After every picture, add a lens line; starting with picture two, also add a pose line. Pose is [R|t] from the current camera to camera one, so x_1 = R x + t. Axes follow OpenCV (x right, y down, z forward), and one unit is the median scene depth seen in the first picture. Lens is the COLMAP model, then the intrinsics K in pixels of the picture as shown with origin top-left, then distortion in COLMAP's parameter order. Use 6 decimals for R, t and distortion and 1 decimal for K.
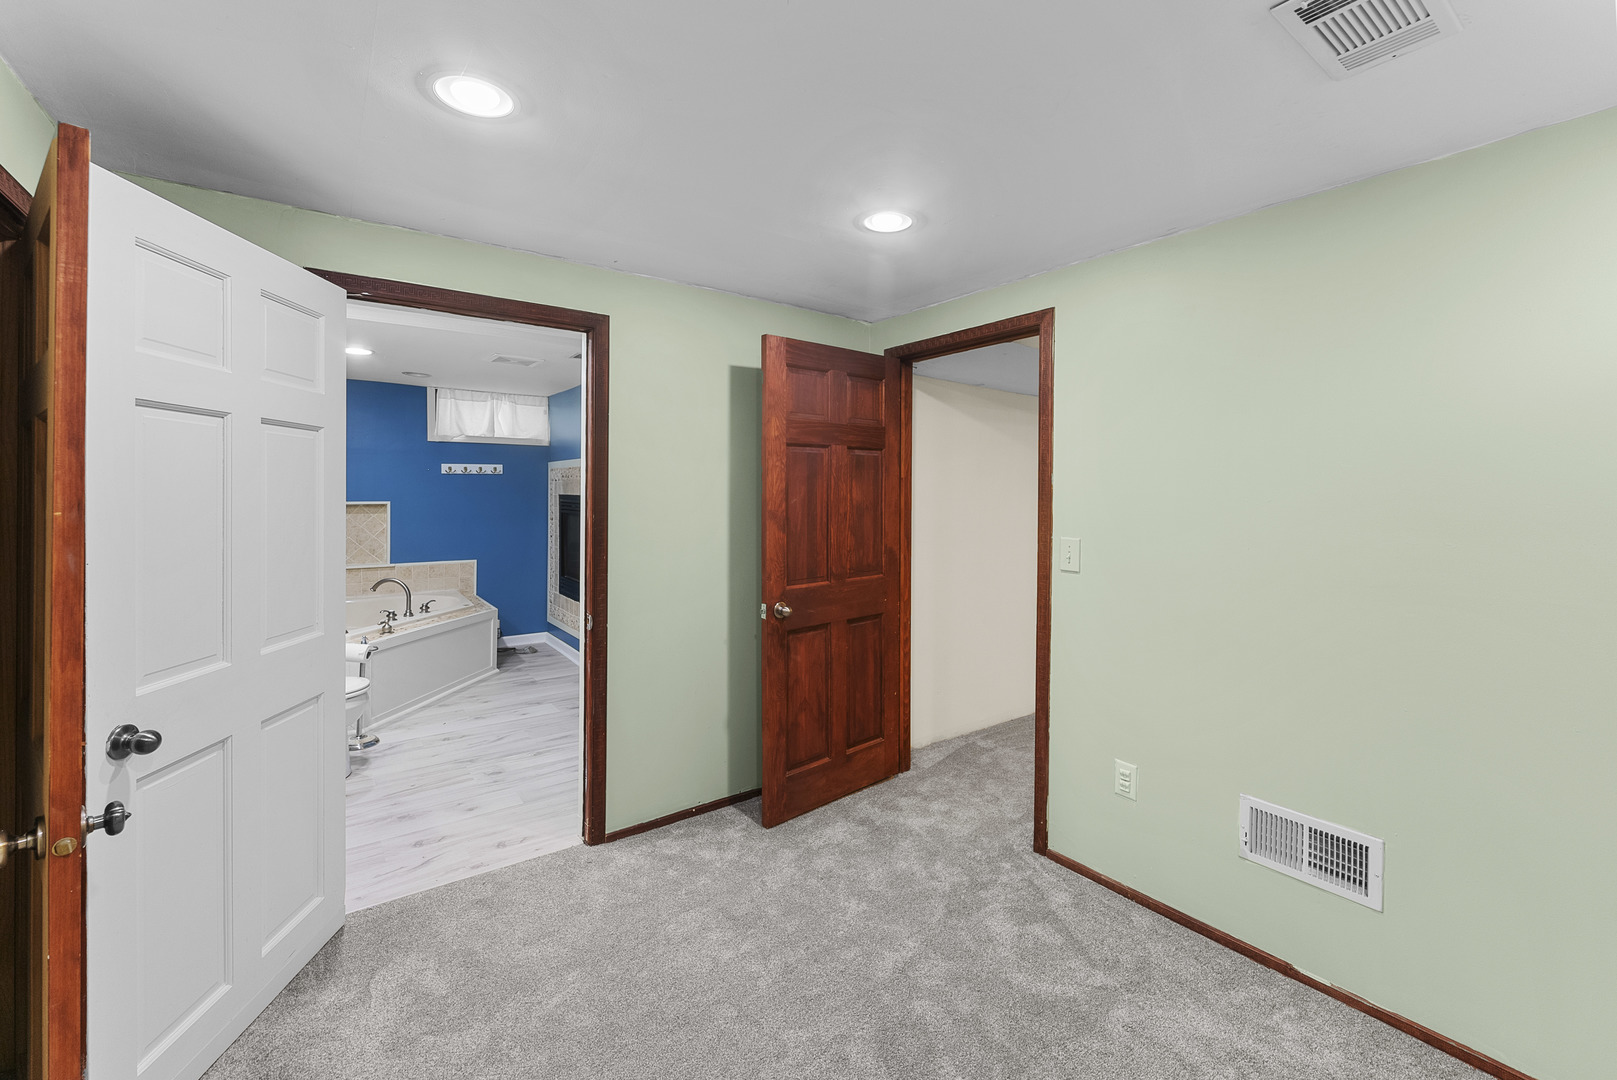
lens RADIAL K [[662.0, 0, 805.9], [0, 662.0, 490.8], [0, 0, 1]] dist [-0.000381, -0.000119]
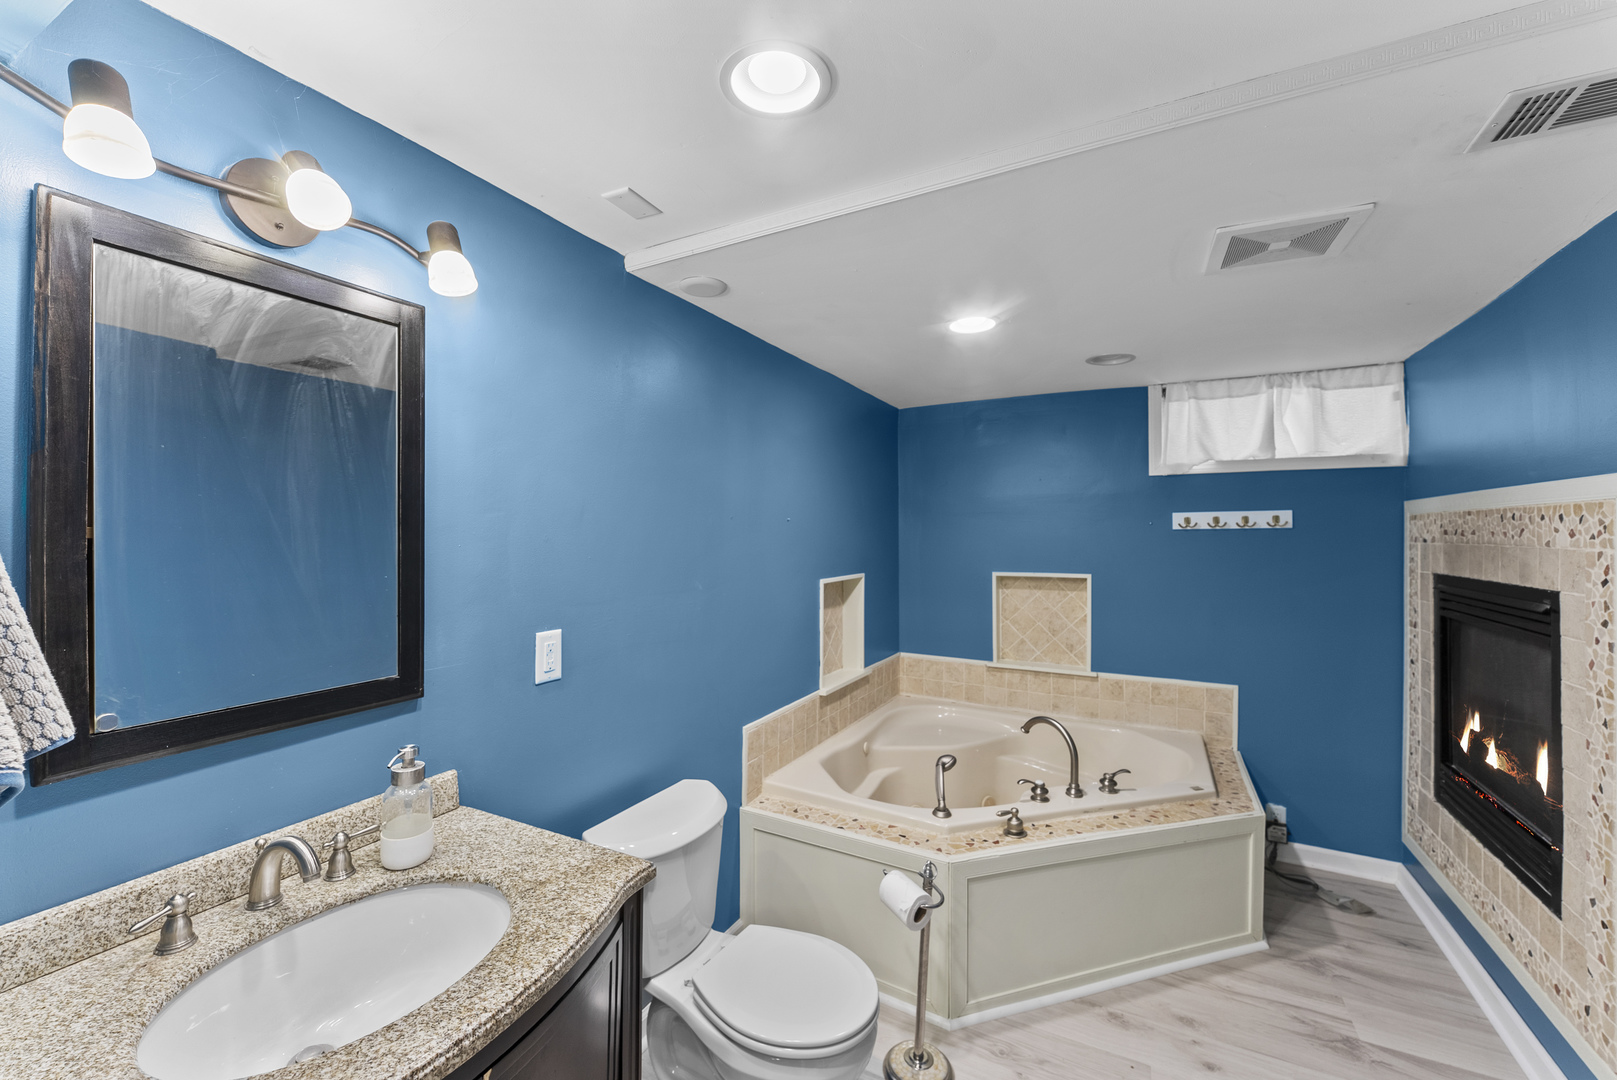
lens RADIAL K [[646.4, 0, 806.9], [0, 646.4, 534.8], [0, 0, 1]] dist [-0.000225, -0.000441]
pose [[0.424823, -0.002484, -0.905273, -0.168195], [-0.000418, 0.999996, -0.002941, -0.019278], [0.905276, 0.001628, 0.424820, 0.458682]]
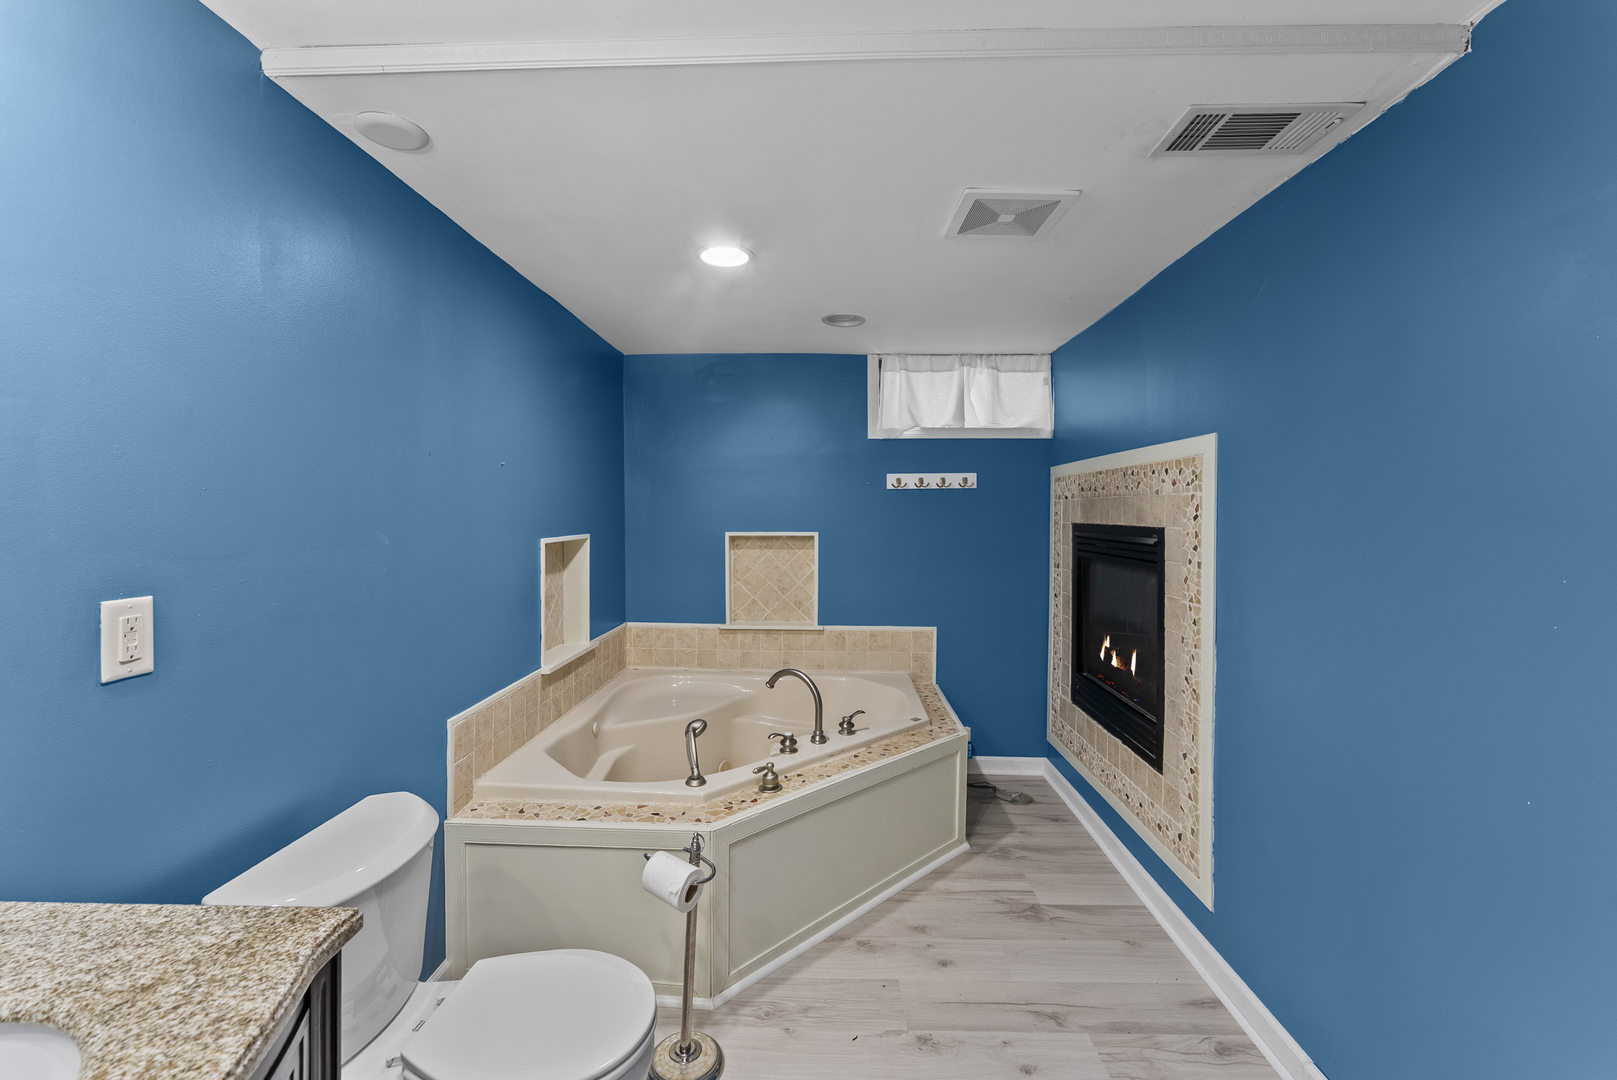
lens RADIAL K [[659.1, 0, 810.0], [0, 659.1, 526.3], [0, 0, 1]] dist [-0.000482, -0.000417]
pose [[0.782233, 0.011398, -0.622881, -0.210334], [-0.000797, 0.999850, 0.017295, -0.001207], [0.622985, -0.013032, 0.782125, 0.451941]]
